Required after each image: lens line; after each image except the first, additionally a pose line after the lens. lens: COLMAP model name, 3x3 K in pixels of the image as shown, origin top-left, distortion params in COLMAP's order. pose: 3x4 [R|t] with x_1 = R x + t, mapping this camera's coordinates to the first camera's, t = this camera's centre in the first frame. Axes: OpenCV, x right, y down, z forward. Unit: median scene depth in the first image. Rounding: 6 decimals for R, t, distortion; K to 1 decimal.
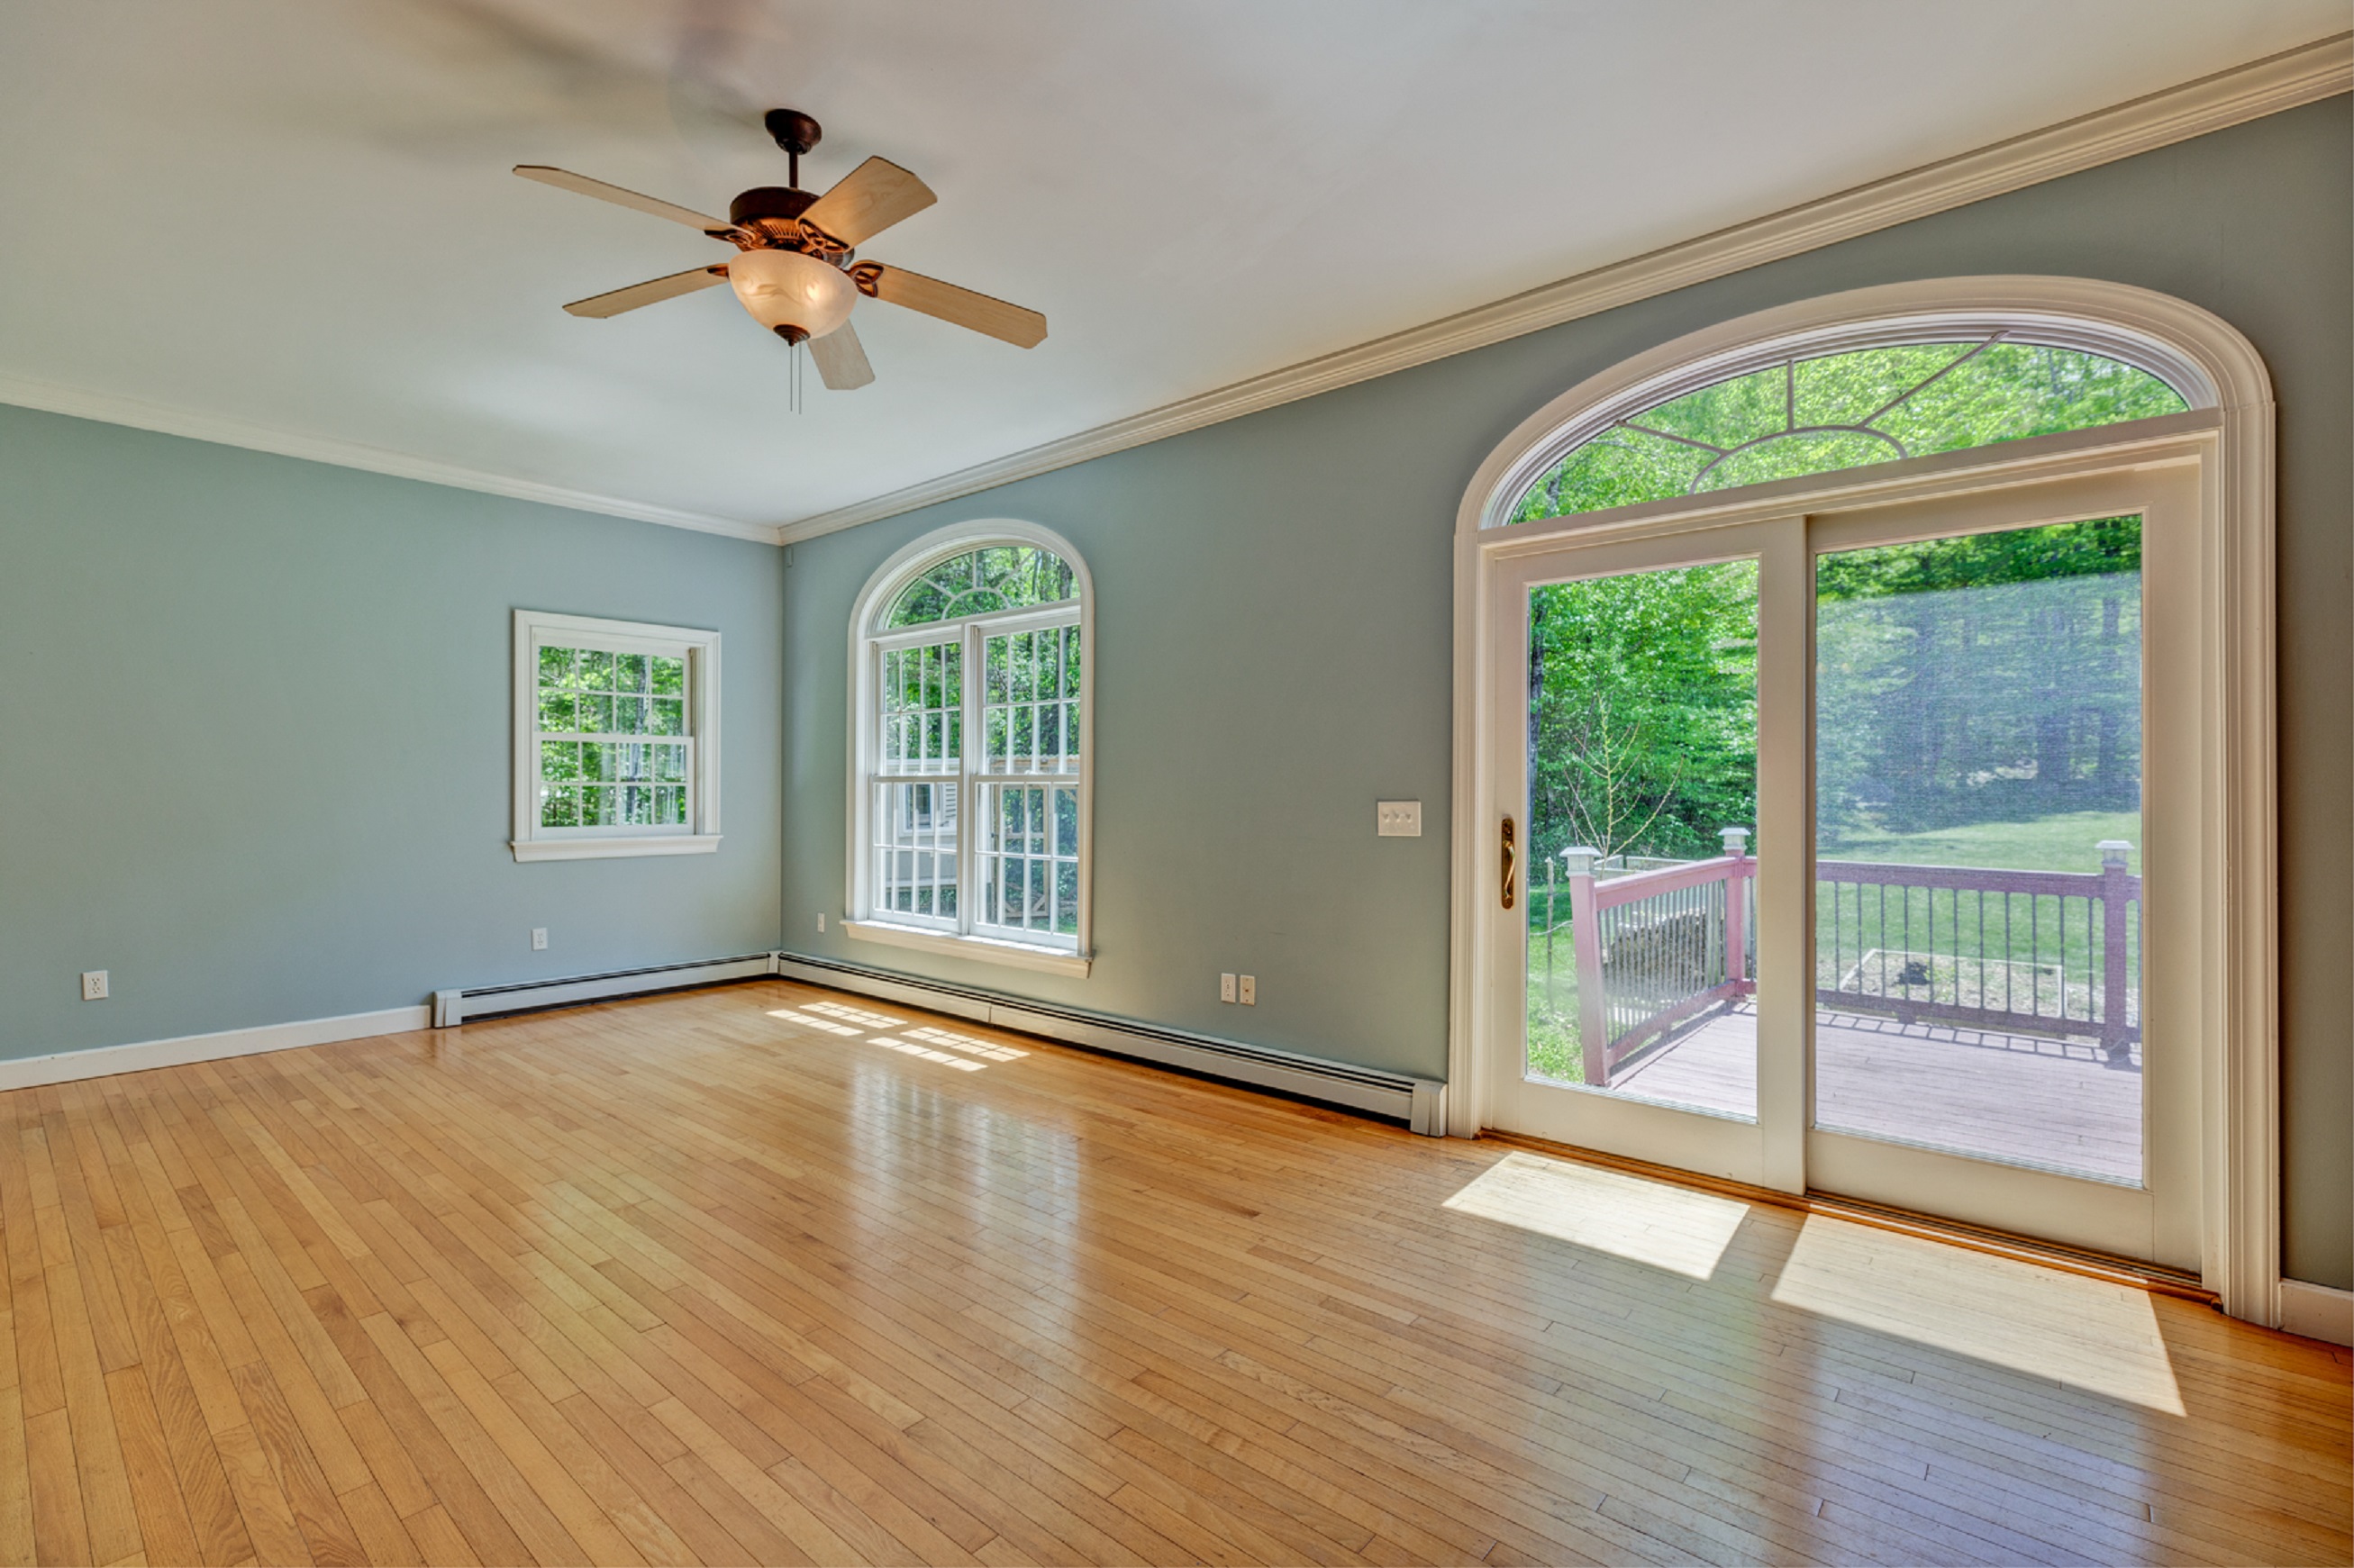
lens RADIAL K [[1049.2, 0, 1182.1], [0, 1049.2, 786.9], [0, 0, 1]] dist [0.003344, -0.000060]
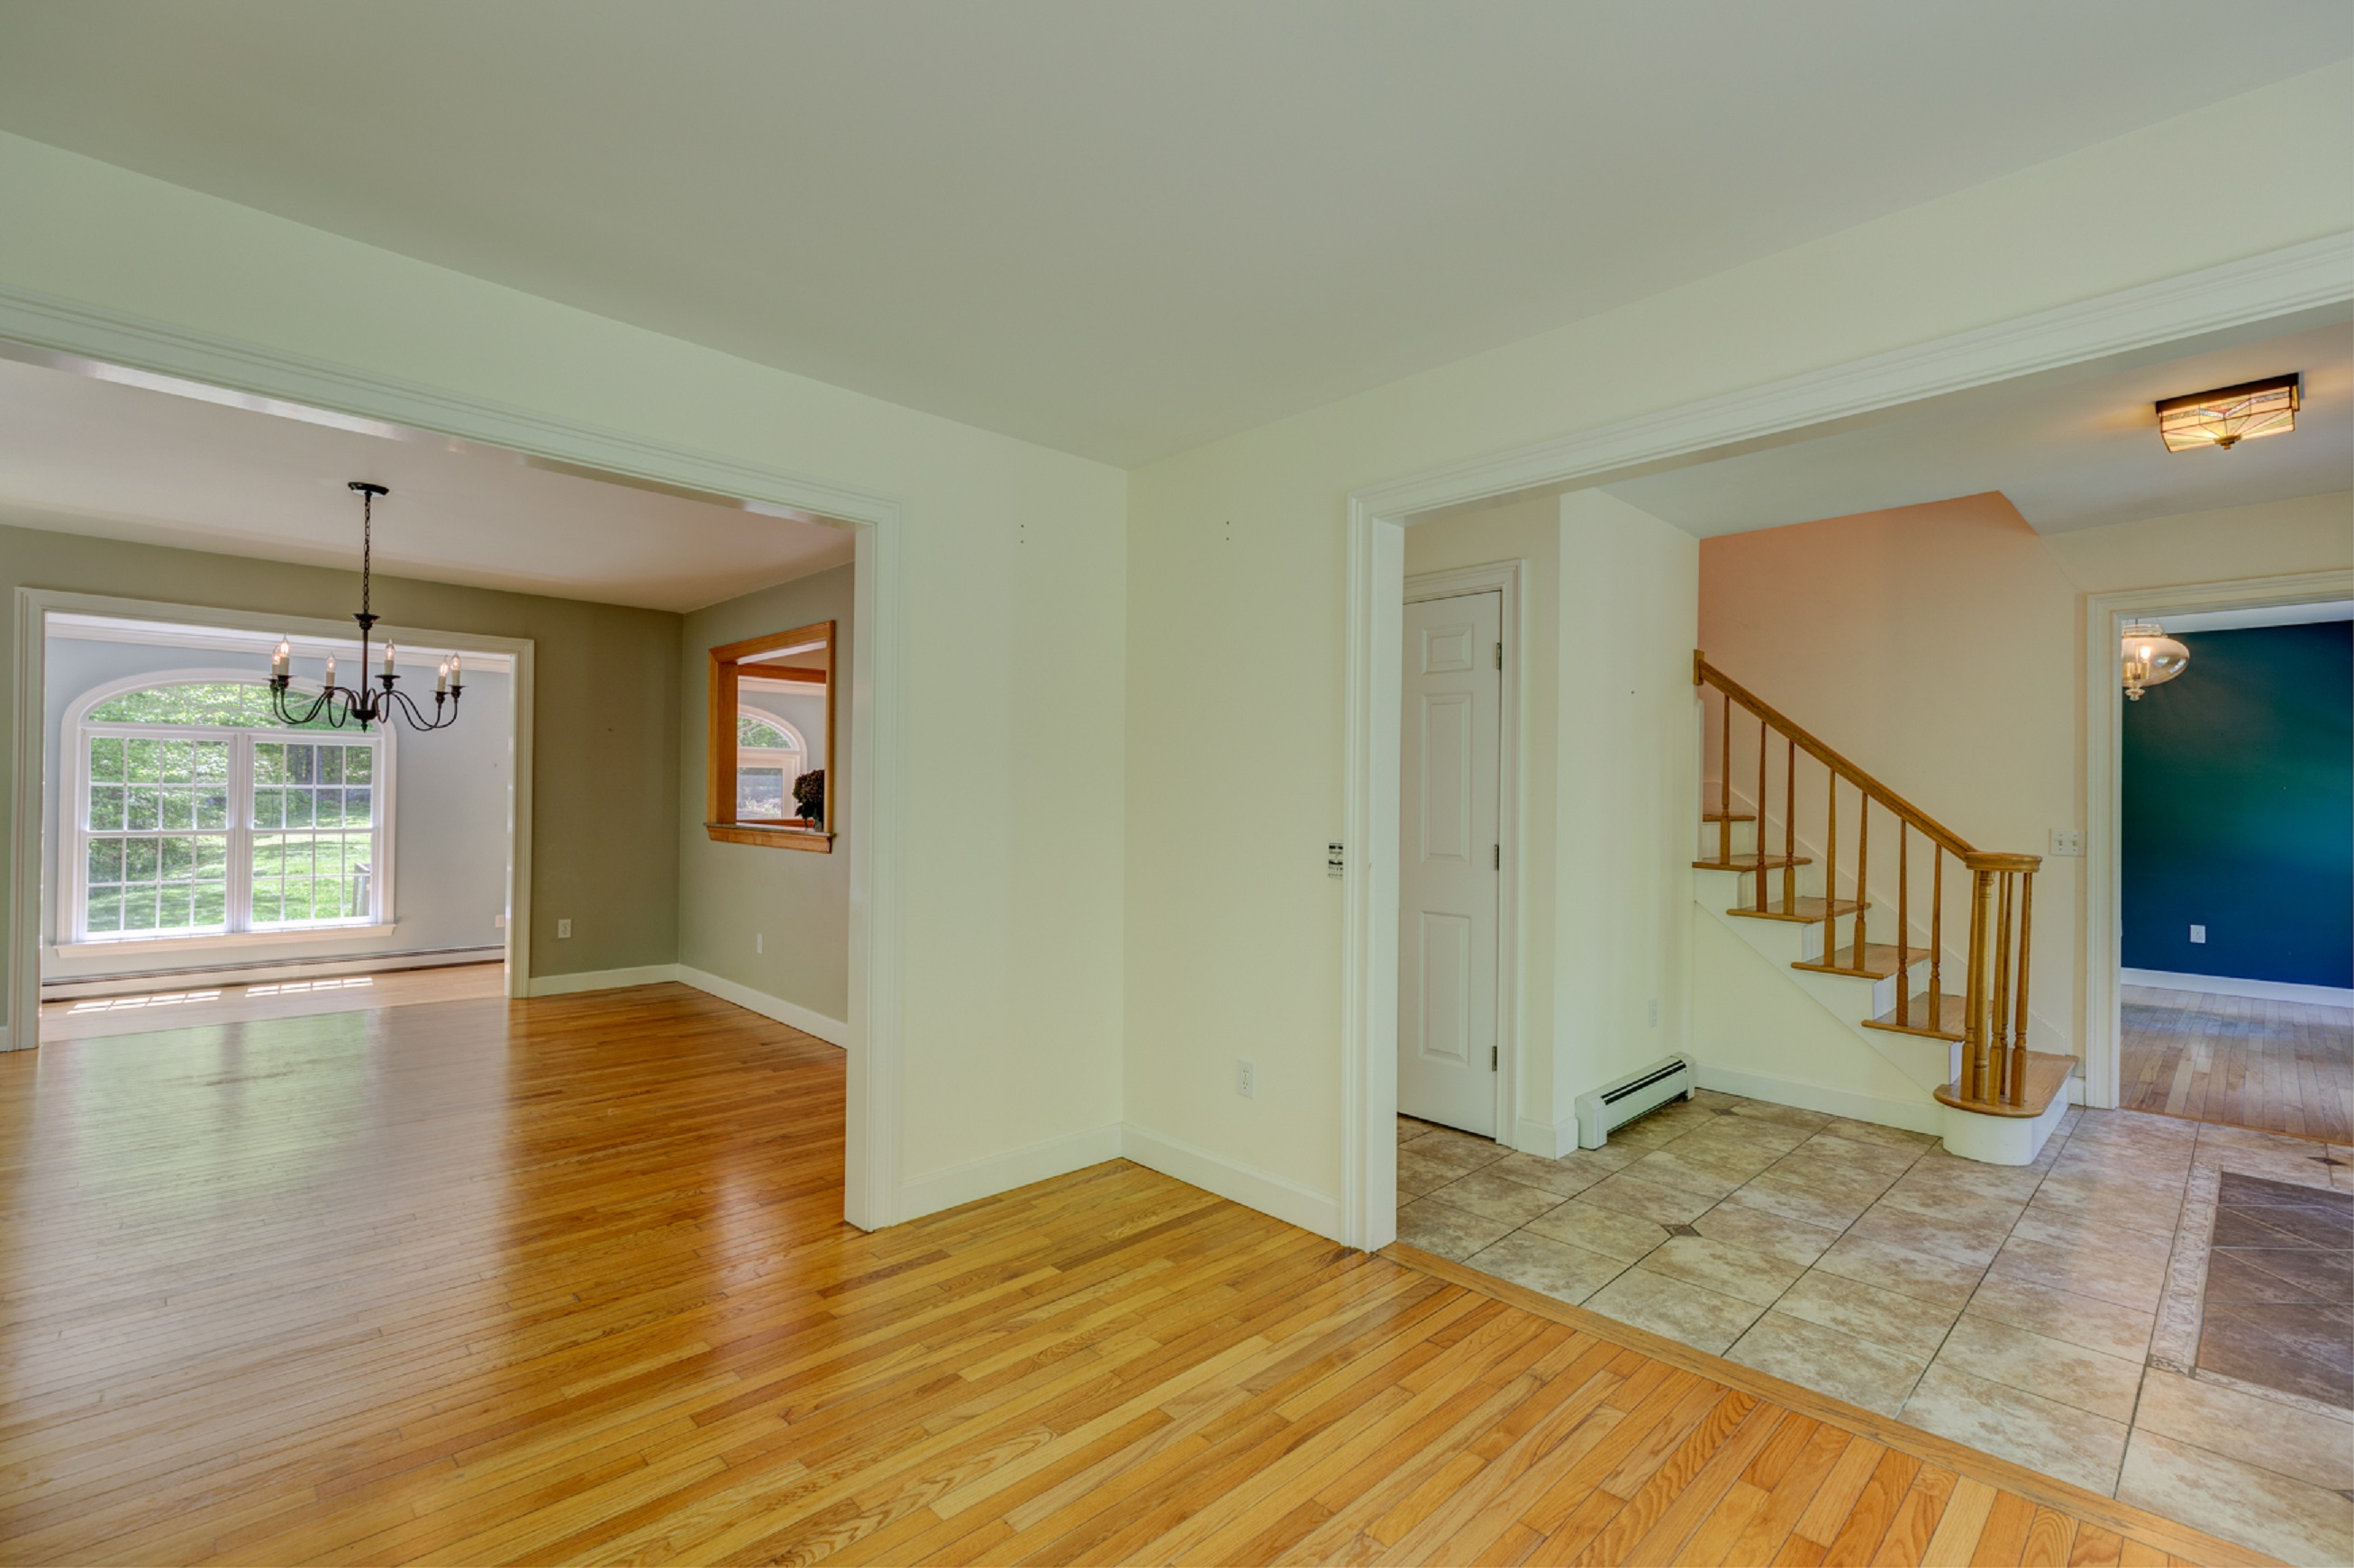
lens RADIAL K [[1049.2, 0, 1179.8], [0, 1049.2, 782.3], [0, 0, 1]] dist [0.003344, -0.000060]
pose [[0.087979, 0.008845, 0.996083, -2.205721], [-0.013825, 0.999875, -0.007657, -0.120195], [-0.996026, -0.013097, 0.088090, -0.707284]]
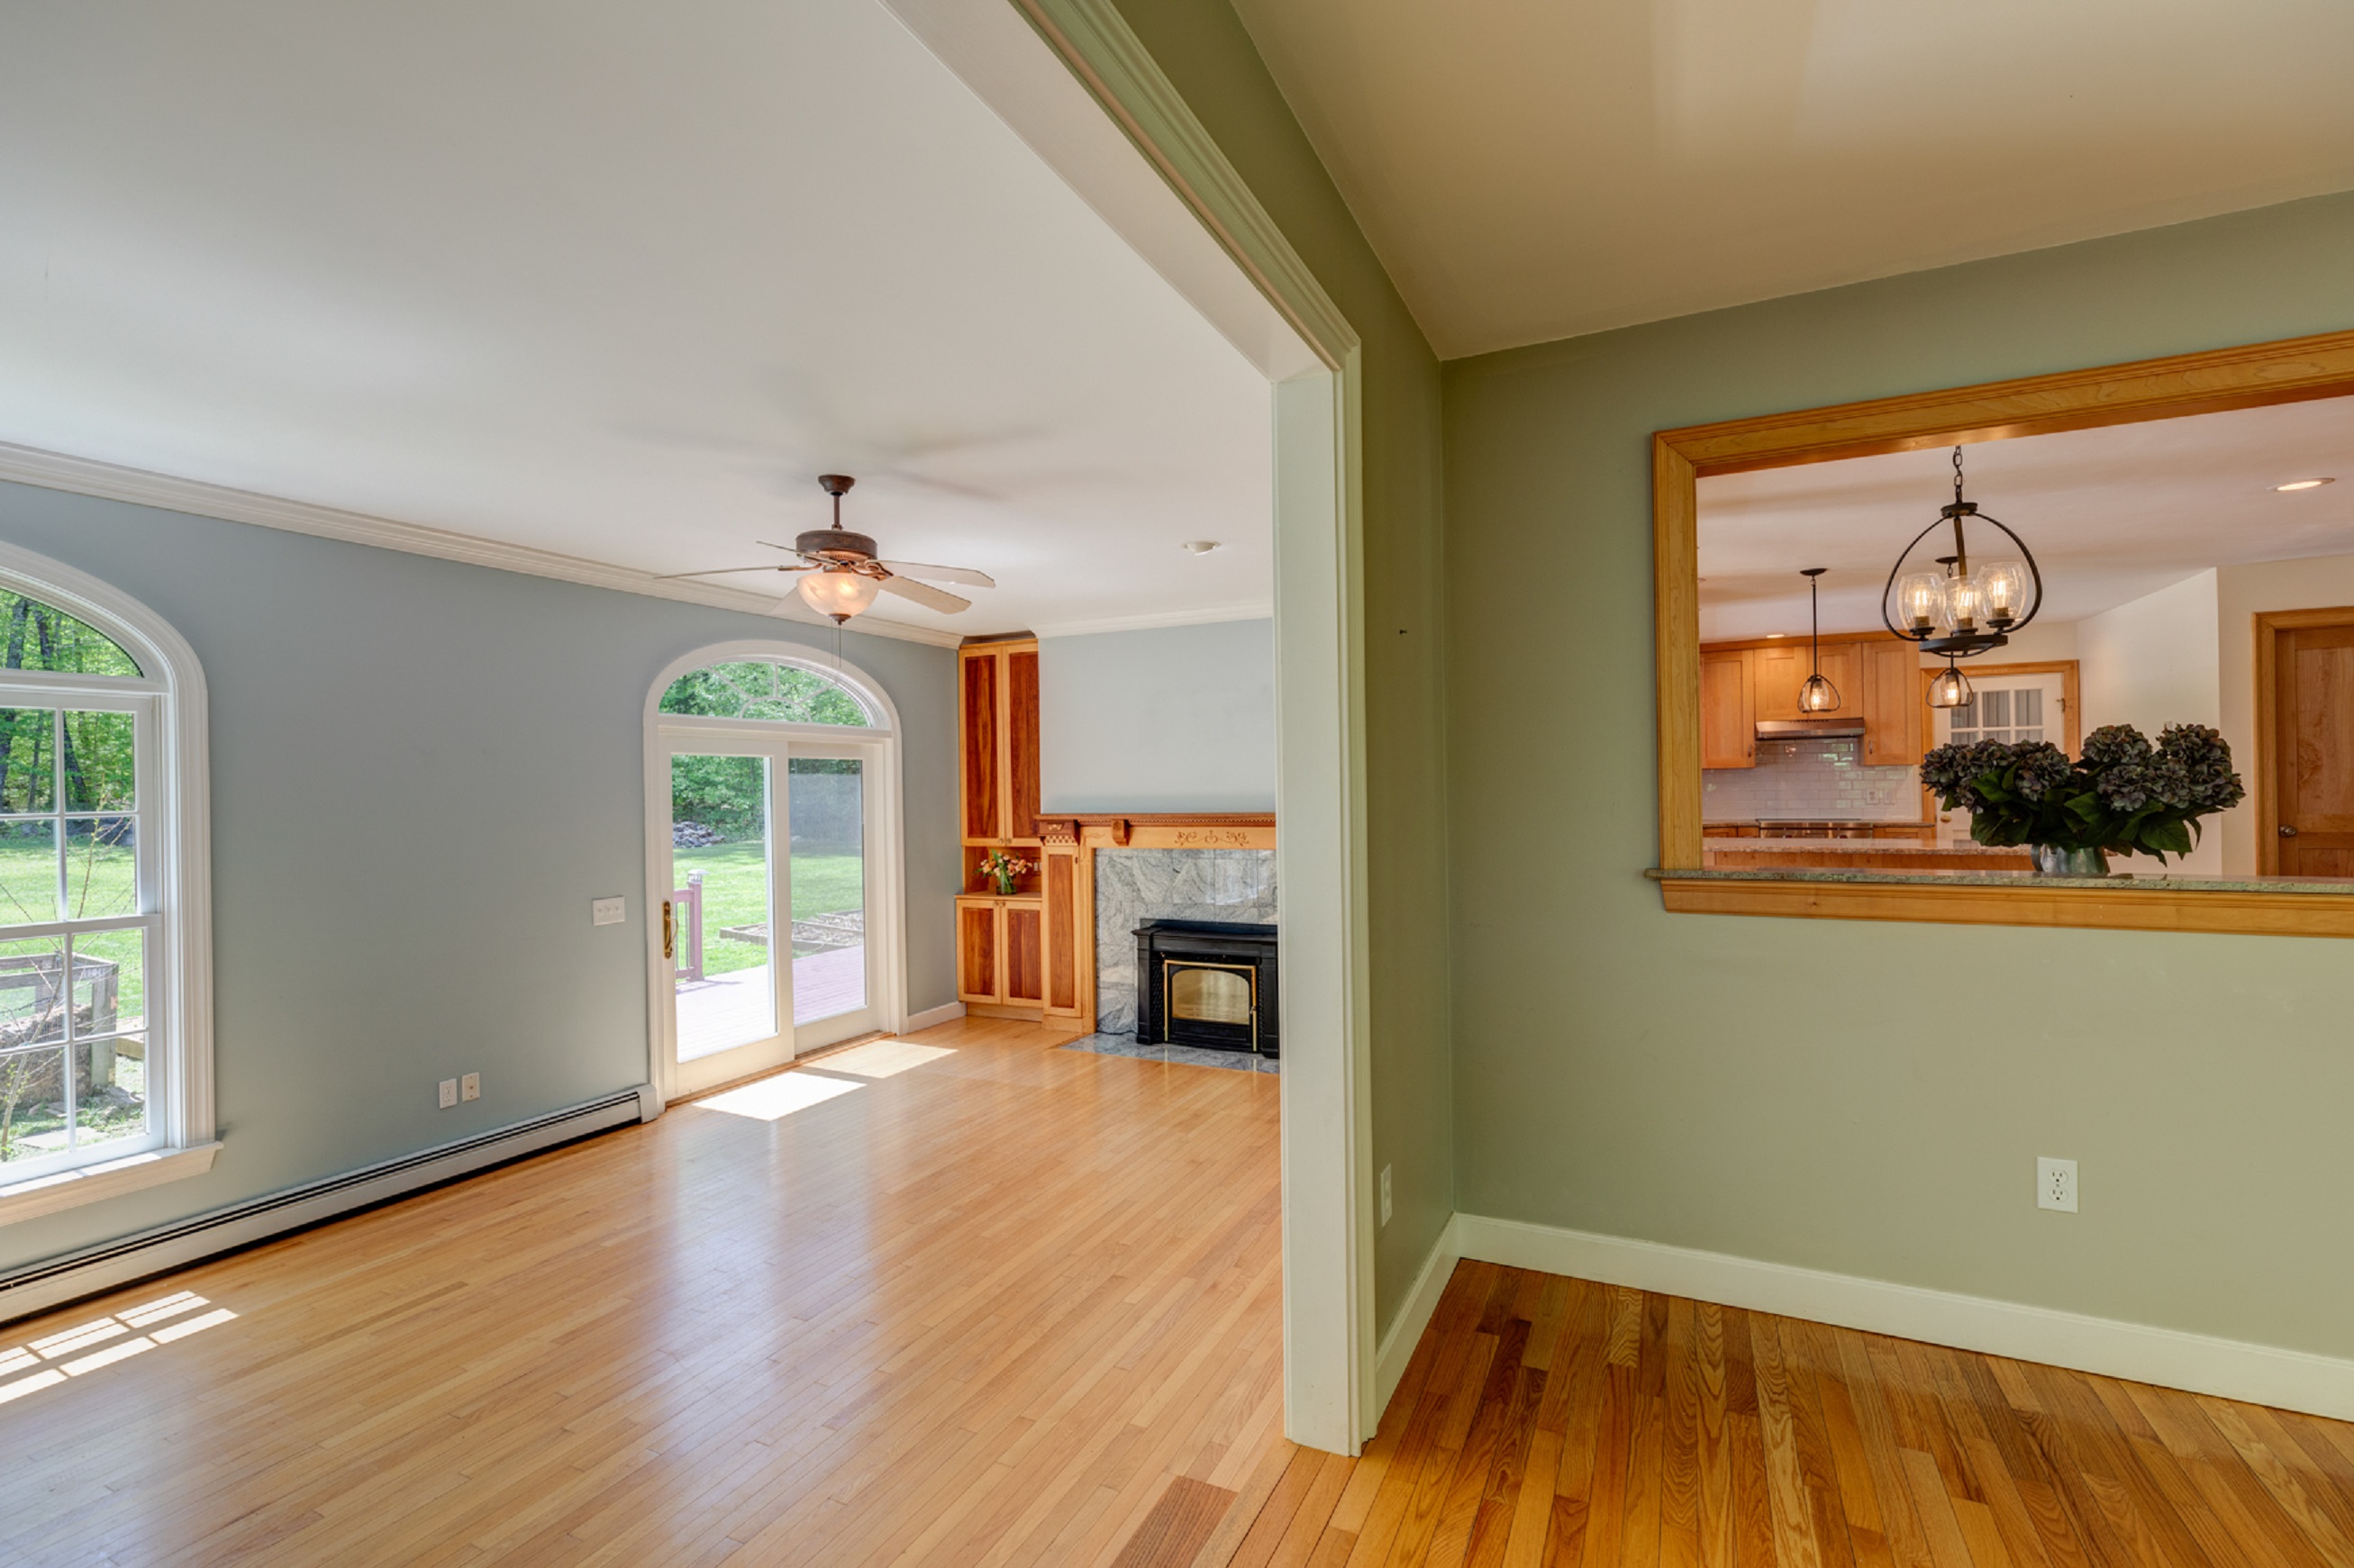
lens RADIAL K [[1049.2, 0, 1179.2], [0, 1049.2, 783.1], [0, 0, 1]] dist [0.003344, -0.000060]
pose [[-0.256187, 0.006083, 0.966608, -1.230569], [0.013421, 0.999906, -0.002735, -0.115508], [-0.966534, 0.012272, -0.256244, 0.575546]]
